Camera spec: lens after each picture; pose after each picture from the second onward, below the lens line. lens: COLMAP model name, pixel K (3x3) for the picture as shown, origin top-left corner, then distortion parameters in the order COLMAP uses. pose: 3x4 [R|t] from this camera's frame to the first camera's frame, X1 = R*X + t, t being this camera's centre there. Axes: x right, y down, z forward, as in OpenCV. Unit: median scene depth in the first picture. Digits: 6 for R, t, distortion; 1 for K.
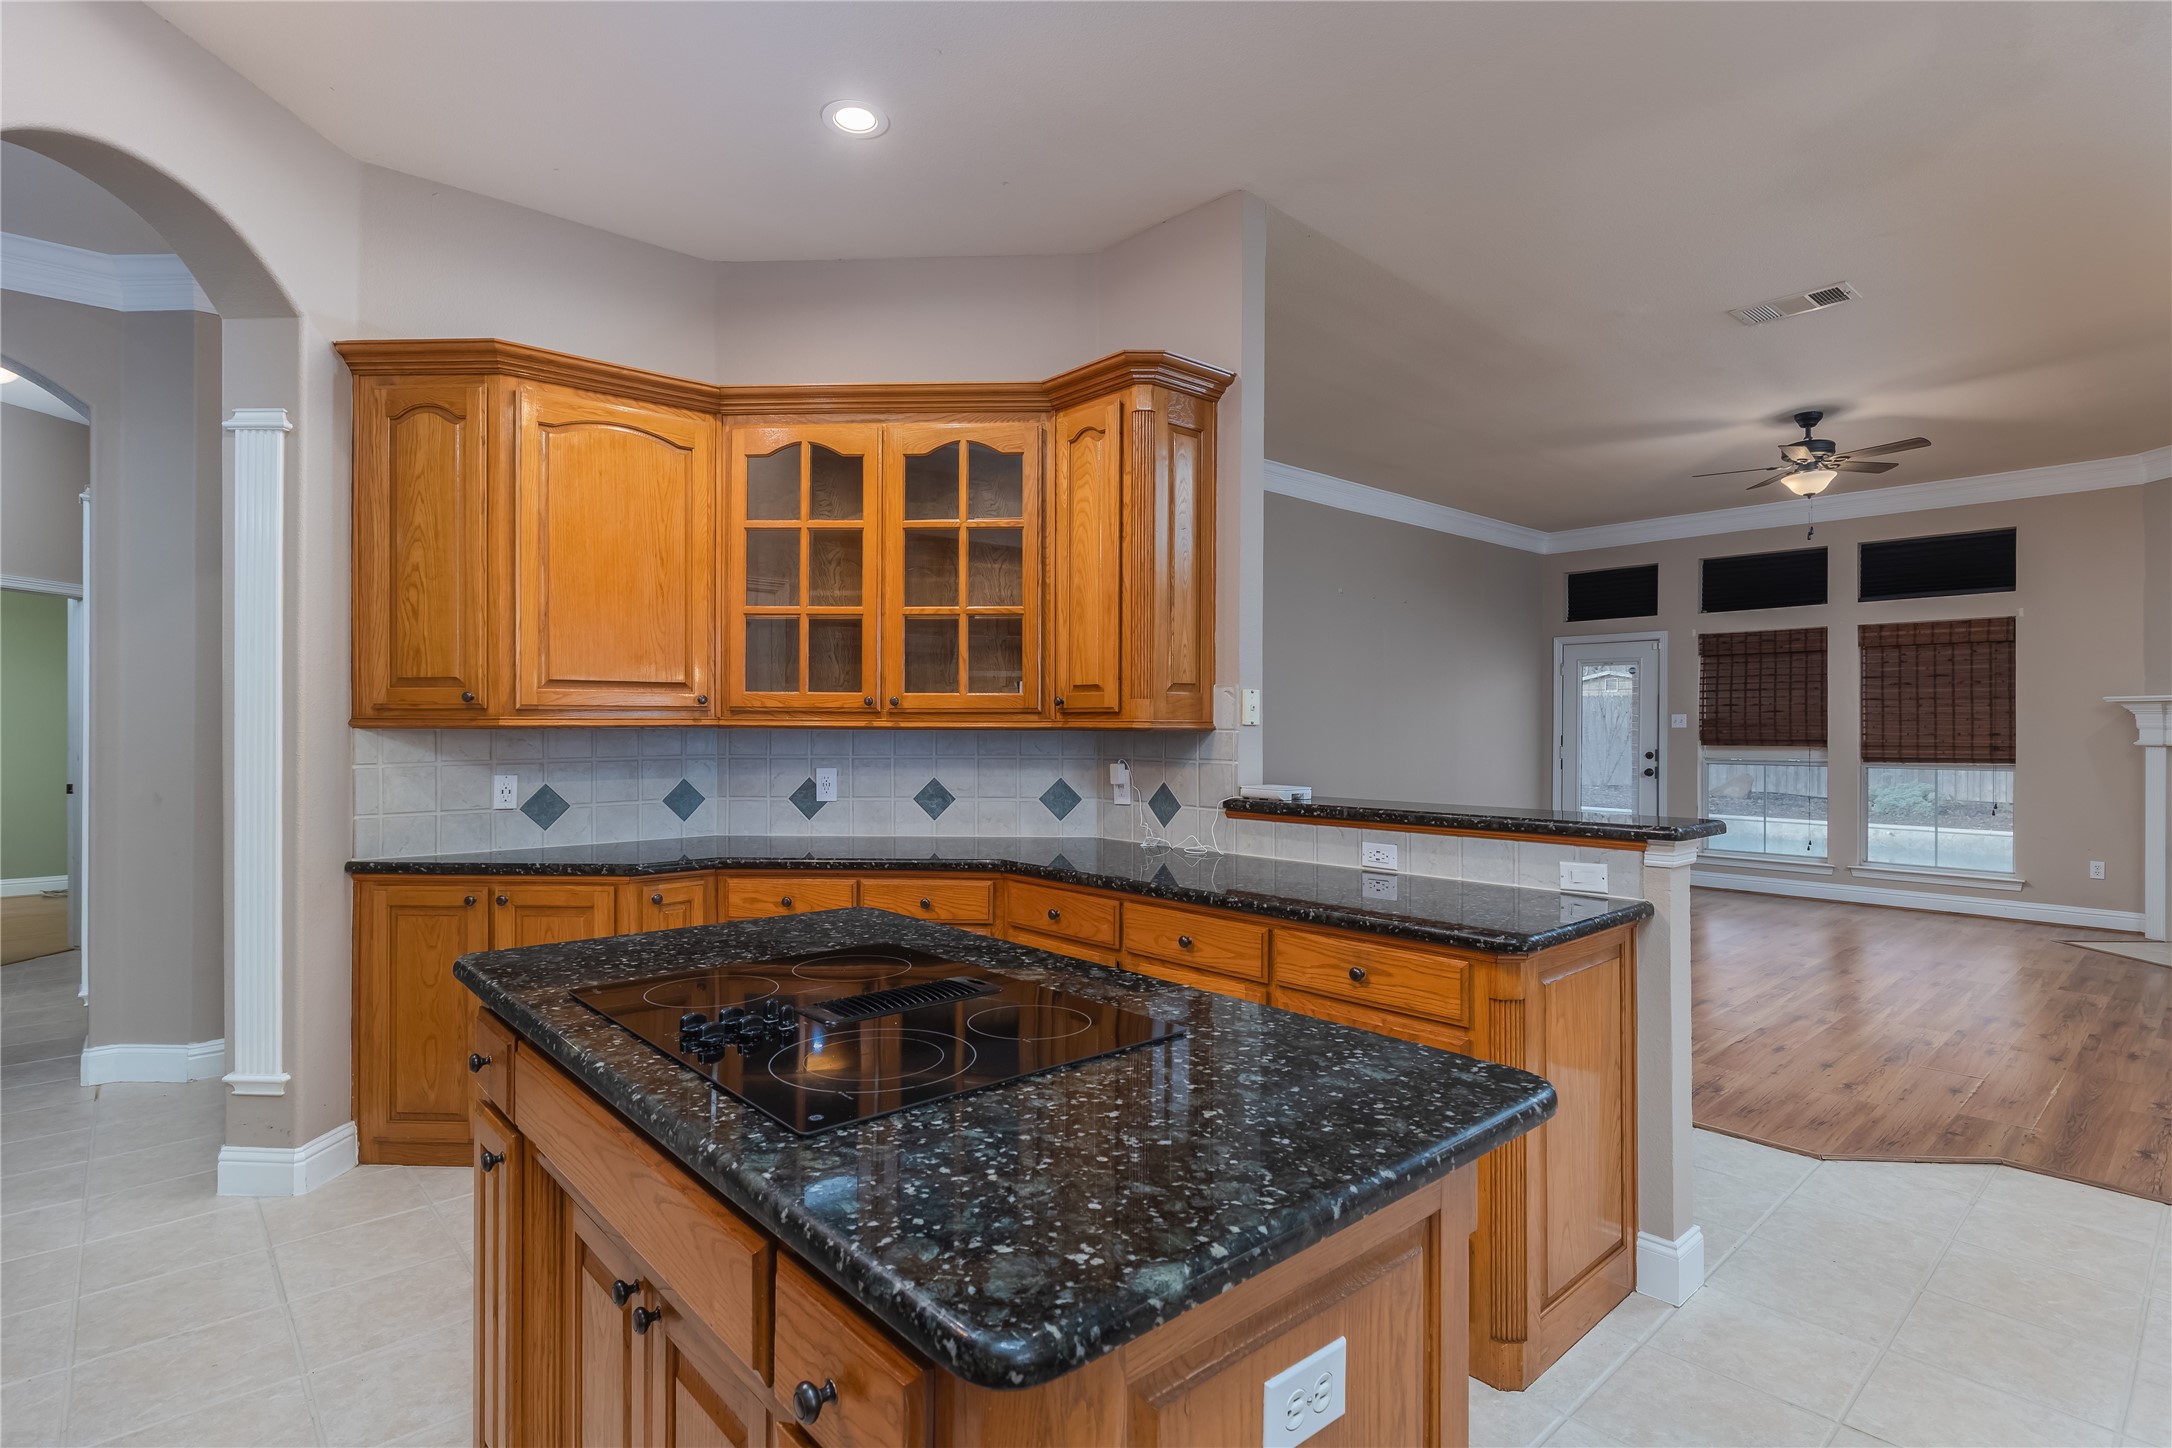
lens RADIAL K [[1063.4, 0, 1085.5], [0, 1063.4, 719.7], [0, 0, 1]] dist [0.000365, -0.000007]
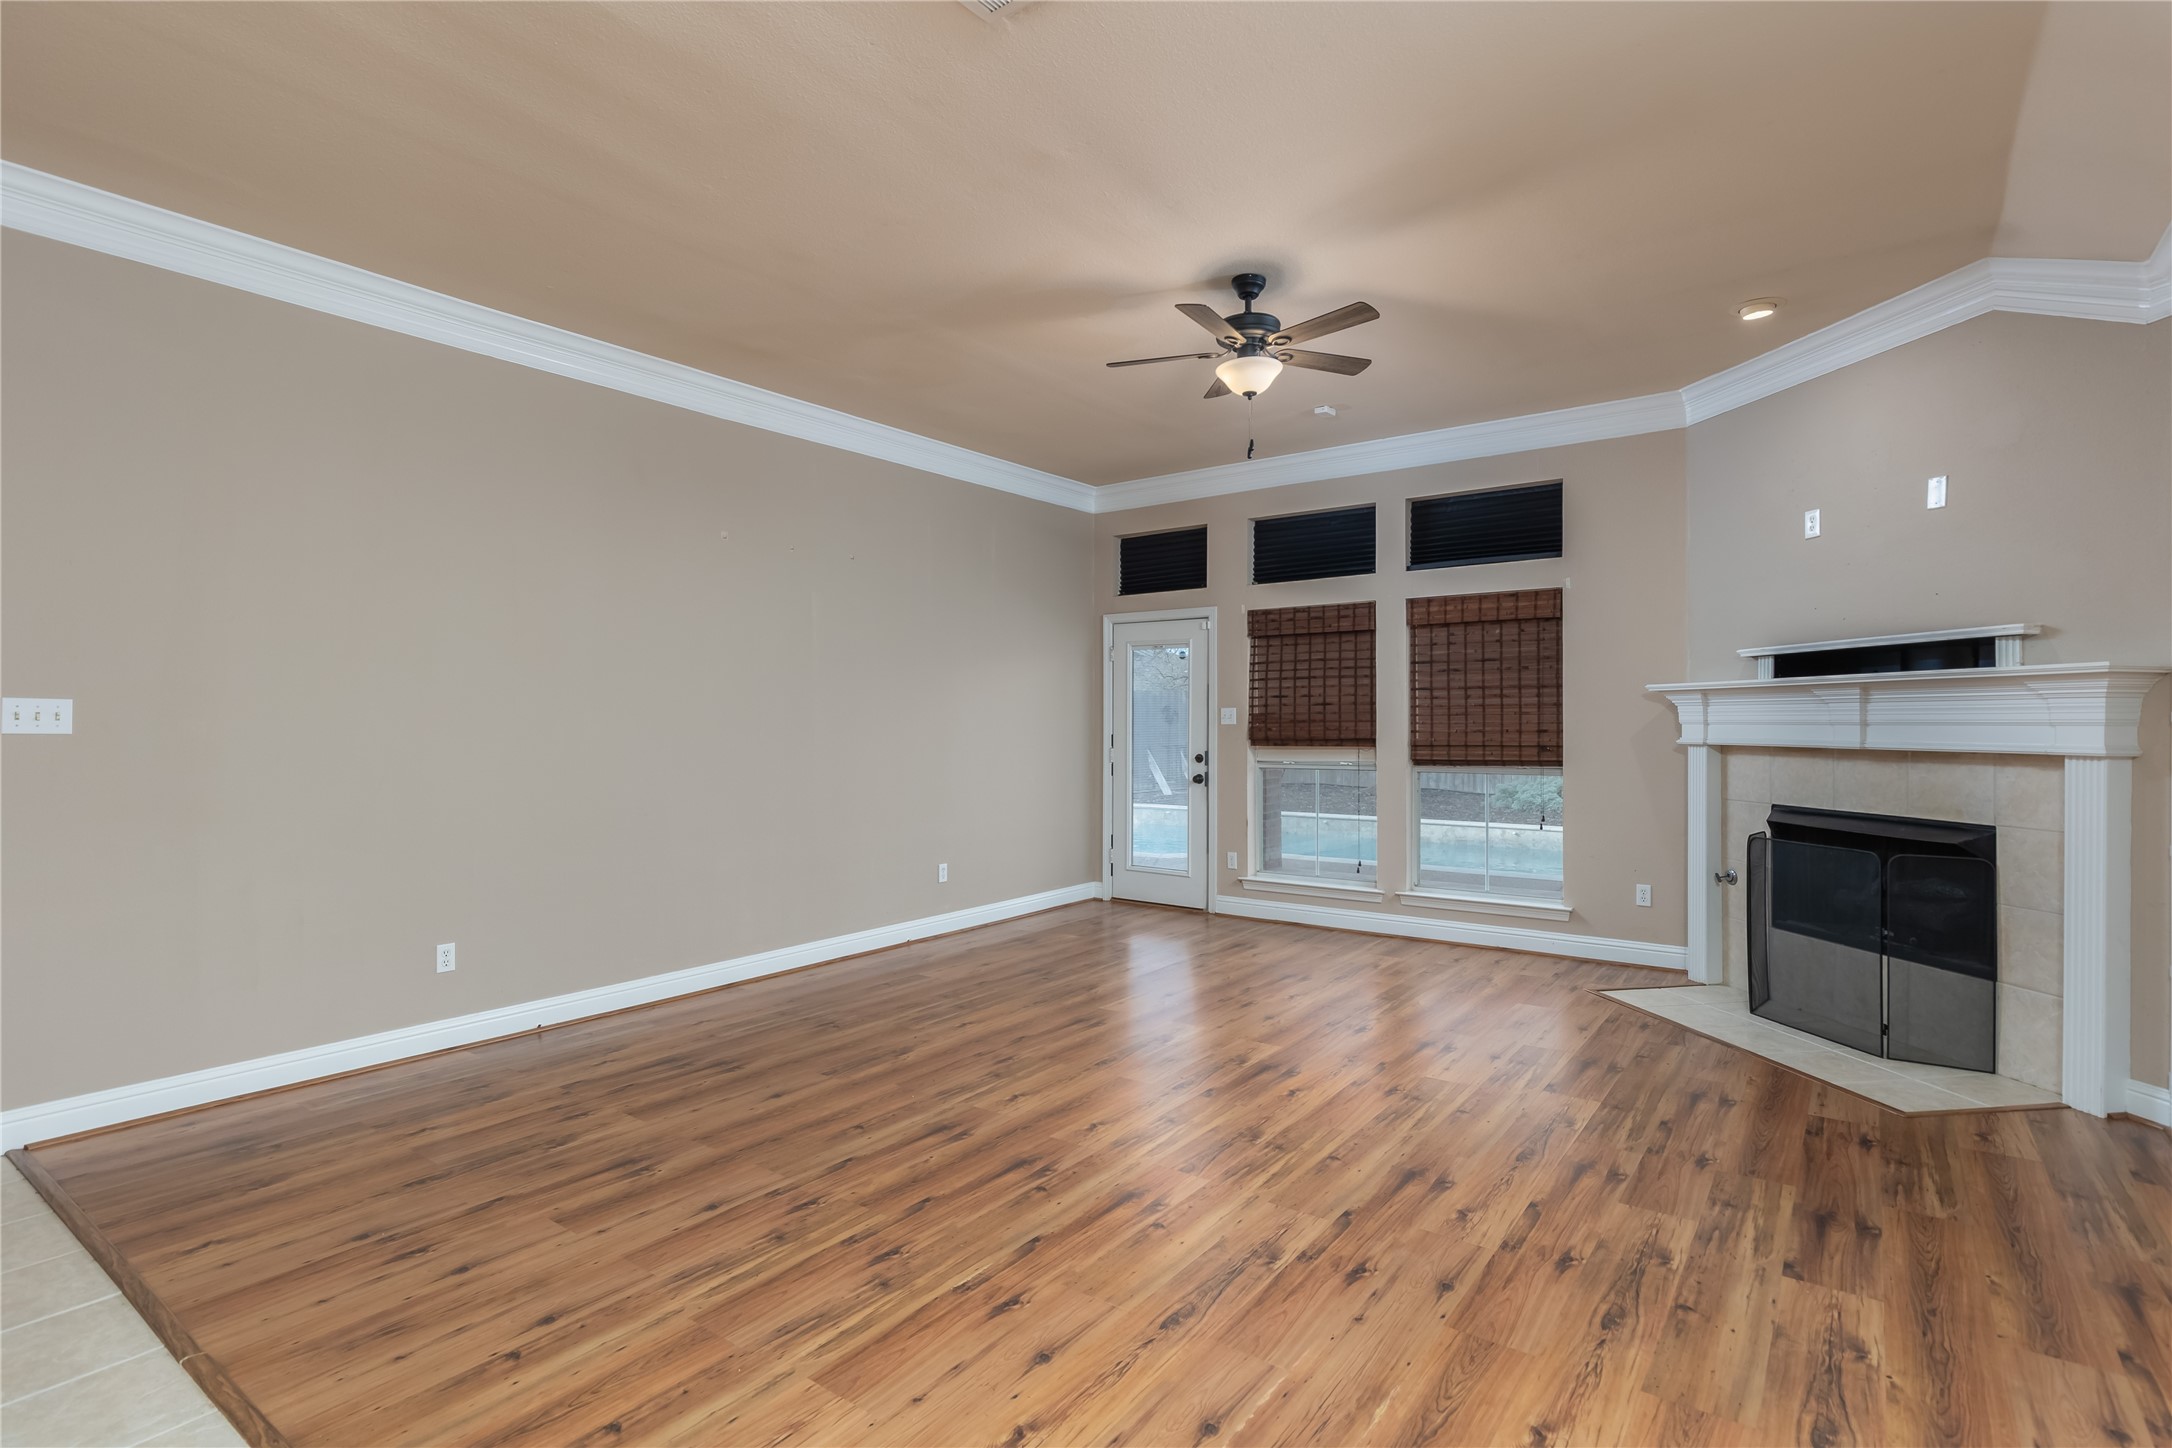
lens RADIAL K [[1063.4, 0, 1074.7], [0, 1063.4, 723.1], [0, 0, 1]] dist [0.000365, -0.000007]
pose [[0.980837, -0.004737, 0.194773, 0.664700], [0.003615, 0.999975, 0.006116, 0.002269], [-0.194797, -0.005295, 0.980829, 0.514558]]
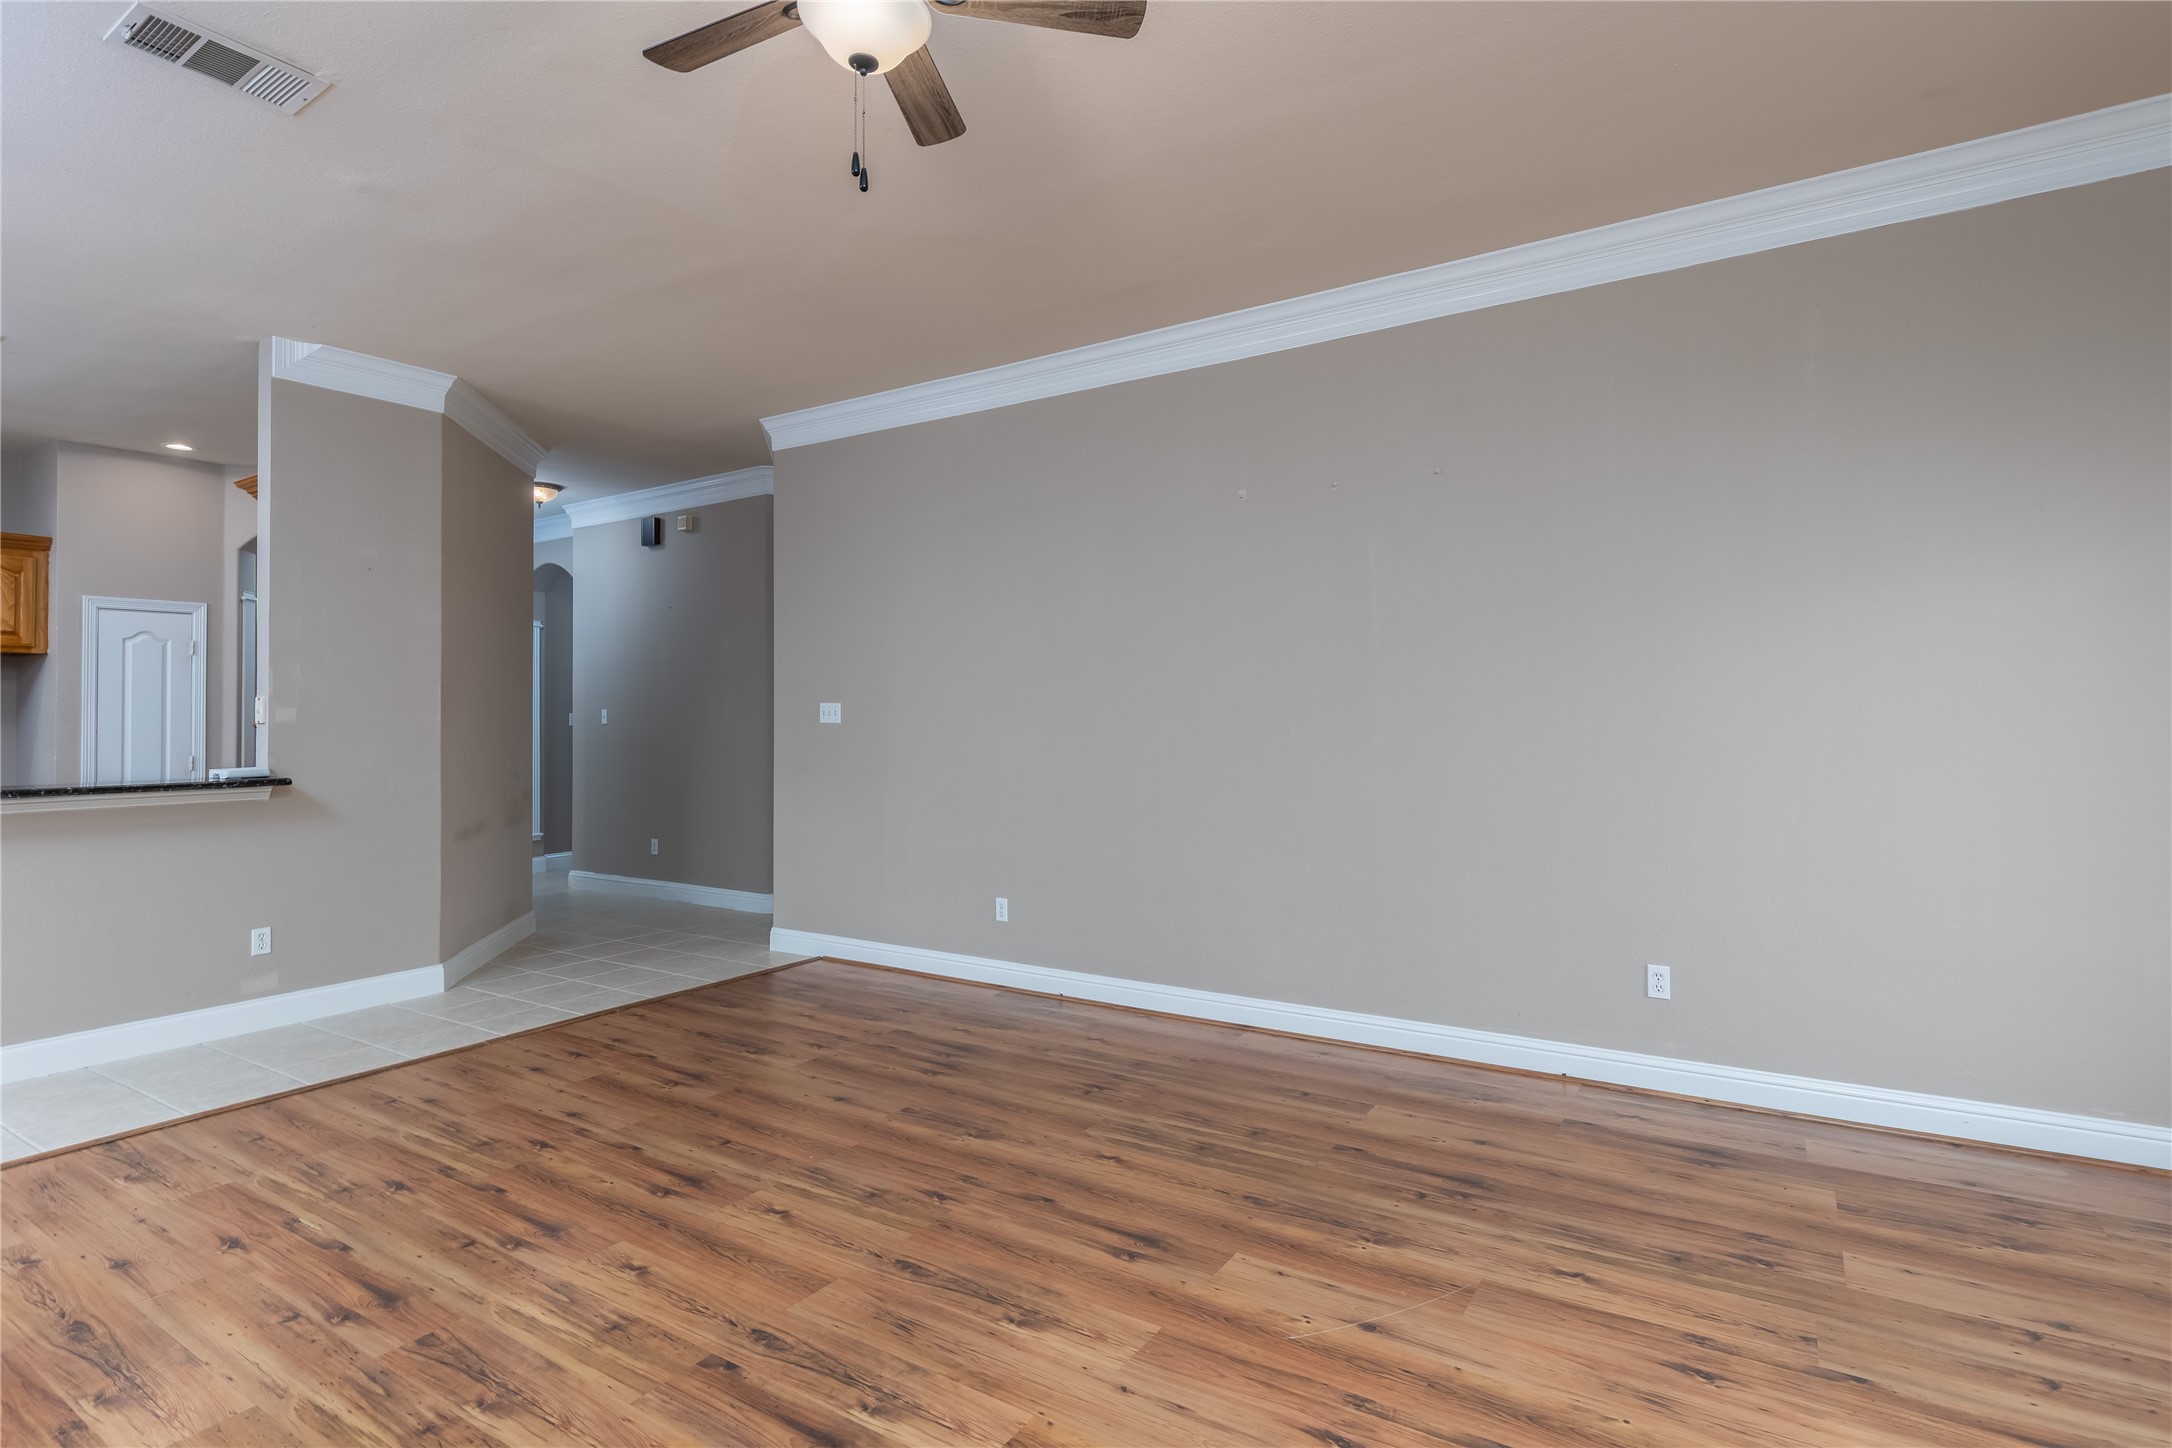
lens RADIAL K [[1063.4, 0, 1090.5], [0, 1063.4, 706.3], [0, 0, 1]] dist [0.000365, -0.000007]
pose [[0.267870, -0.011652, -0.963385, 1.568367], [0.013591, 0.999873, -0.008314, 0.006740], [0.963359, -0.010866, 0.267994, 1.483991]]
